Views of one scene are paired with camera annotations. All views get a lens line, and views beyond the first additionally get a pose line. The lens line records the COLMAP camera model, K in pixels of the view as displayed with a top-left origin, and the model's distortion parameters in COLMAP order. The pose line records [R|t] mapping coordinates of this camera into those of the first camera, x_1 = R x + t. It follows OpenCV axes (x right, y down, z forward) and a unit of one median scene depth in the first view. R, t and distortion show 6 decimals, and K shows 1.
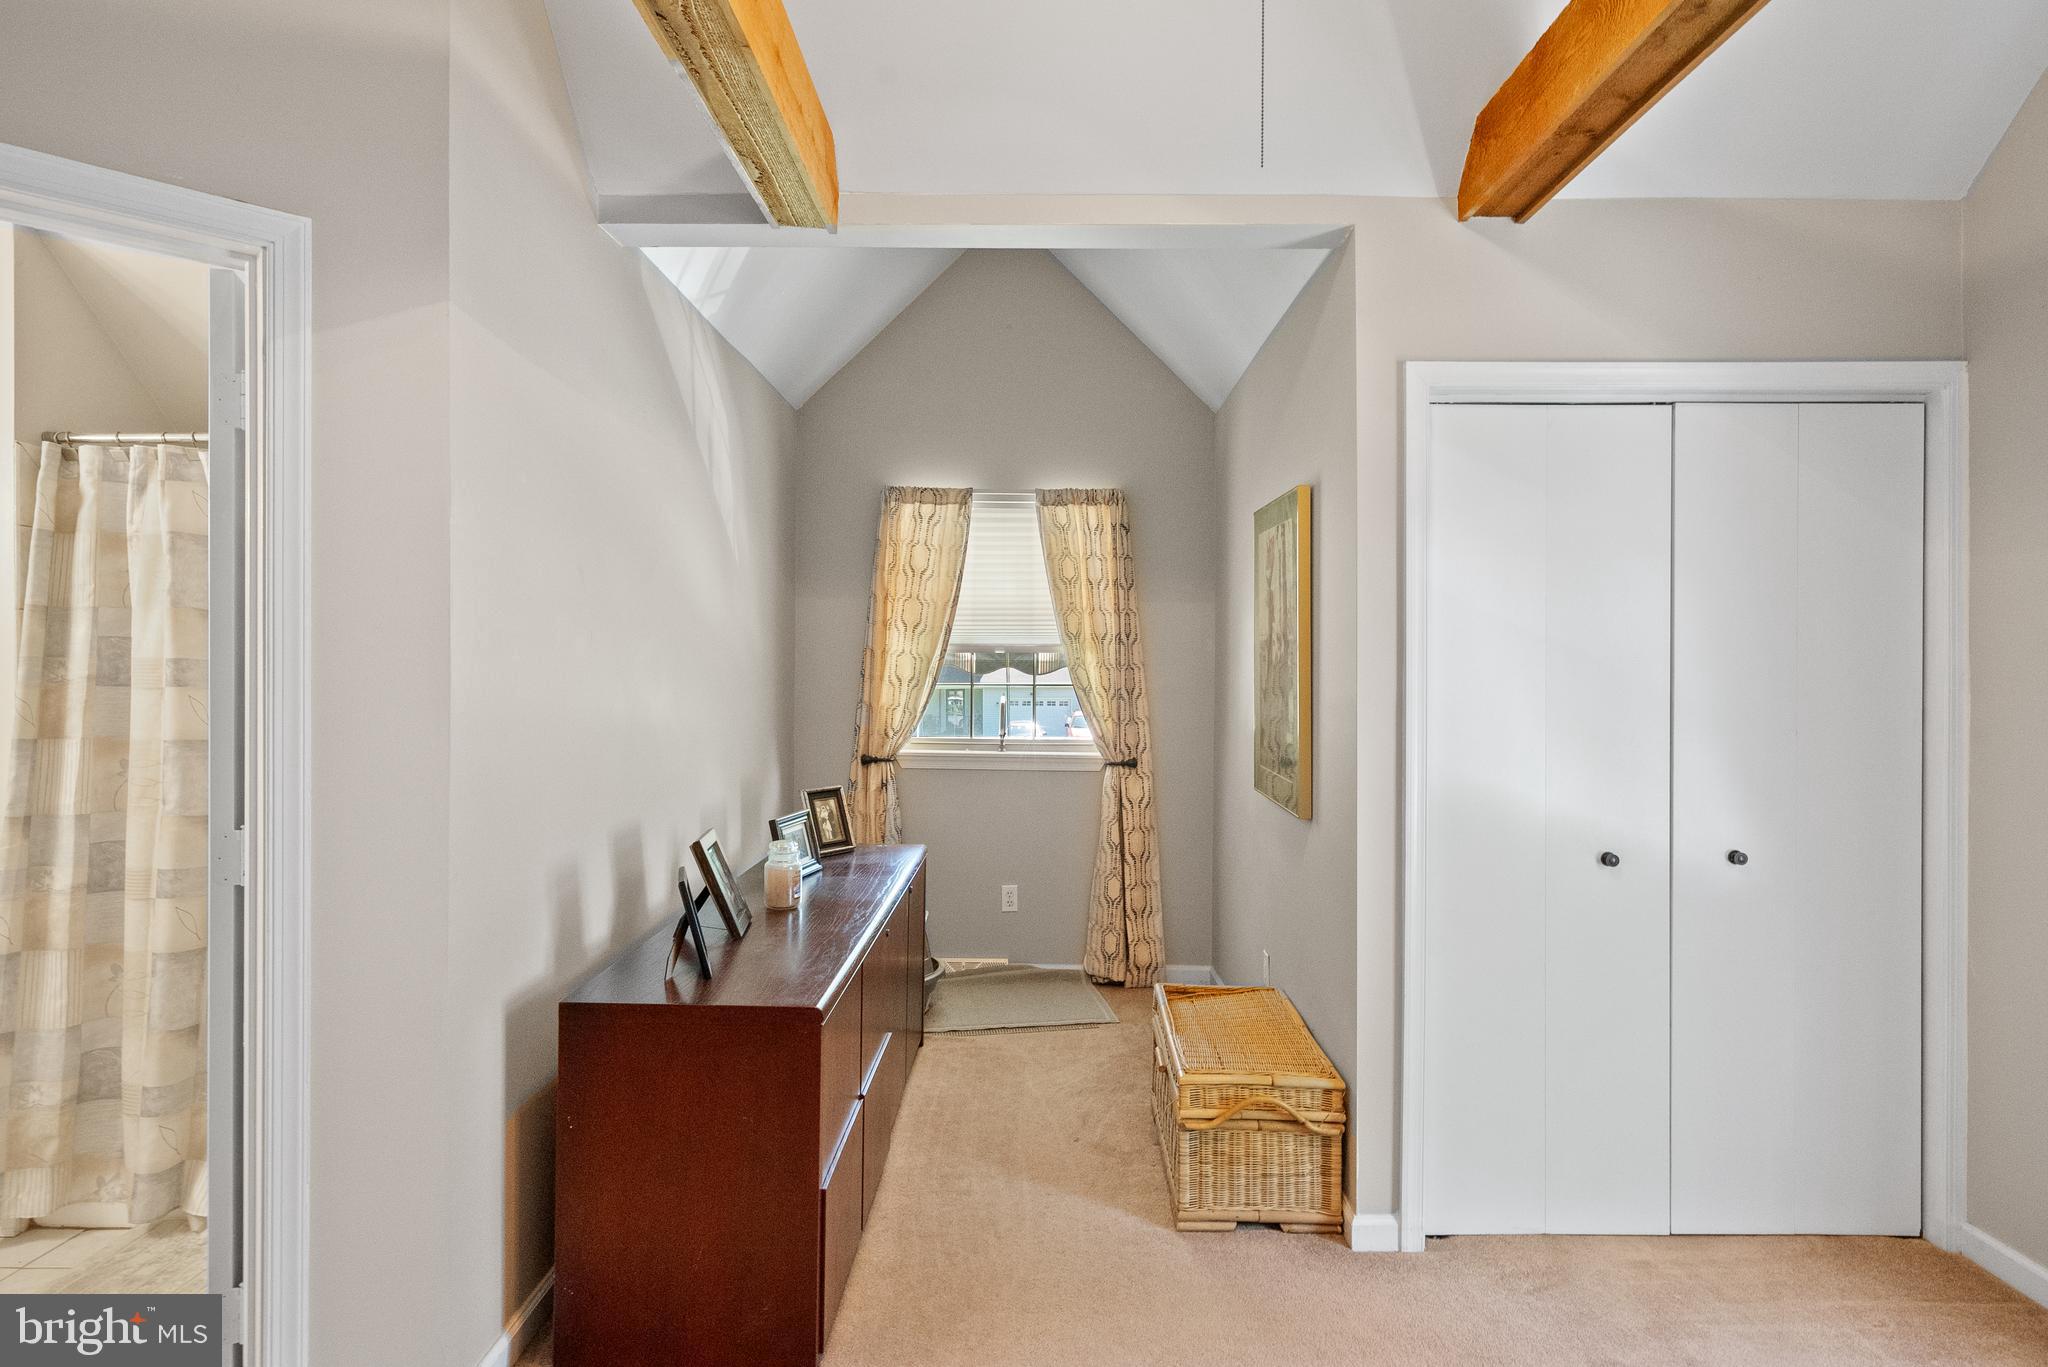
lens RADIAL K [[1083.9, 0, 1024.0], [0, 1083.9, 655.2], [0, 0, 1]] dist [0.003241, 0.001788]
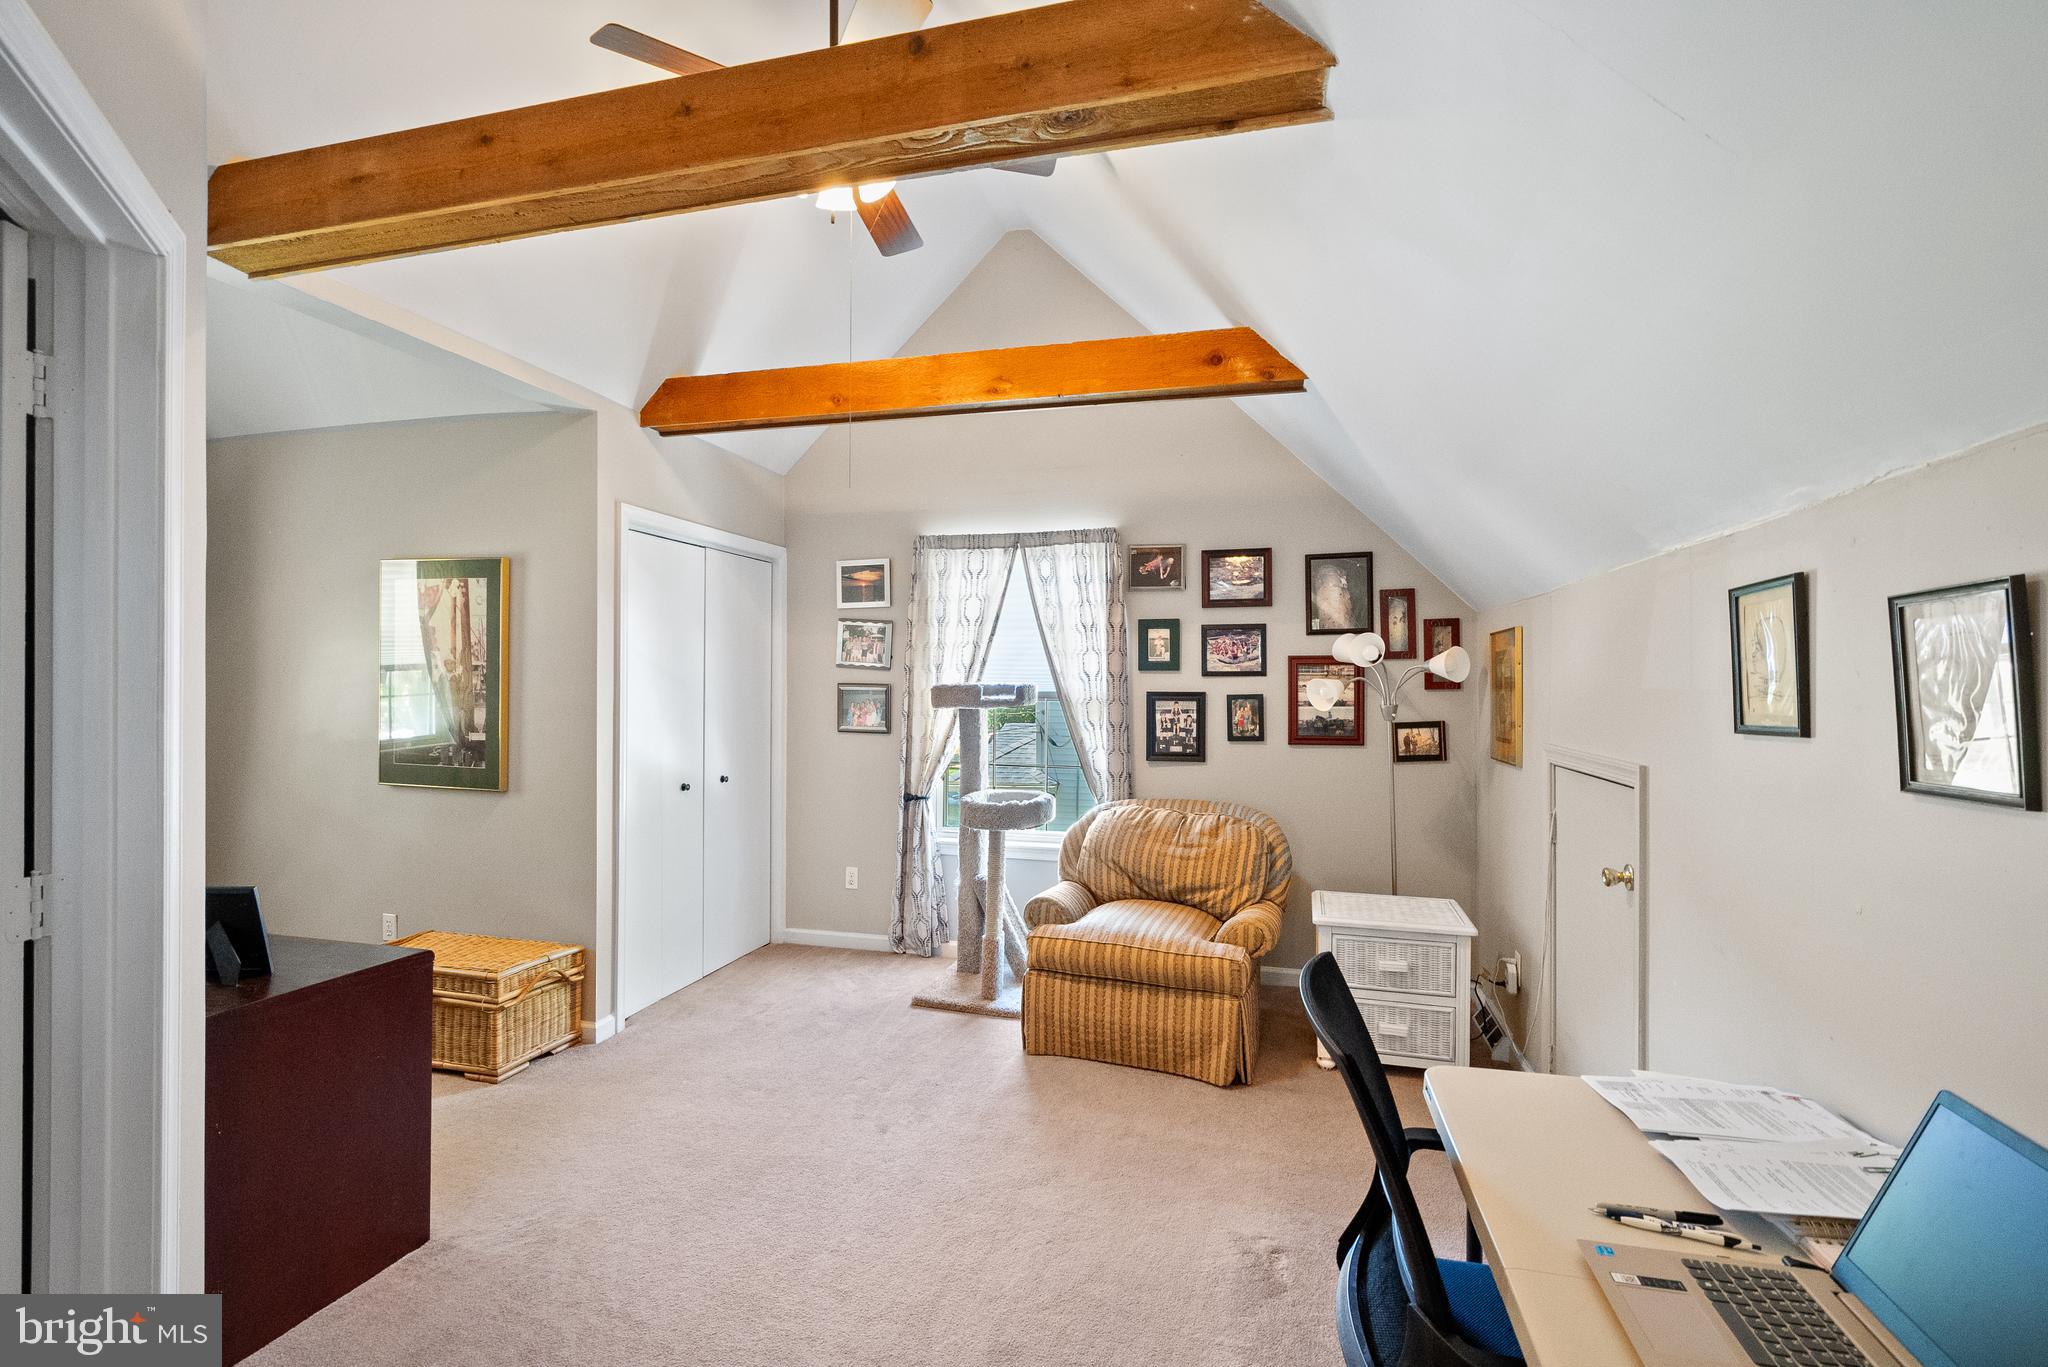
lens RADIAL K [[934.2, 0, 1024.0], [0, 934.2, 683.5], [0, 0, 1]] dist [-0.001440, 0.000491]
pose [[0.249236, -0.003039, 0.968438, -0.876644], [-0.004841, 0.999979, 0.004384, -0.000046], [-0.968431, -0.005781, 0.249216, 0.035093]]
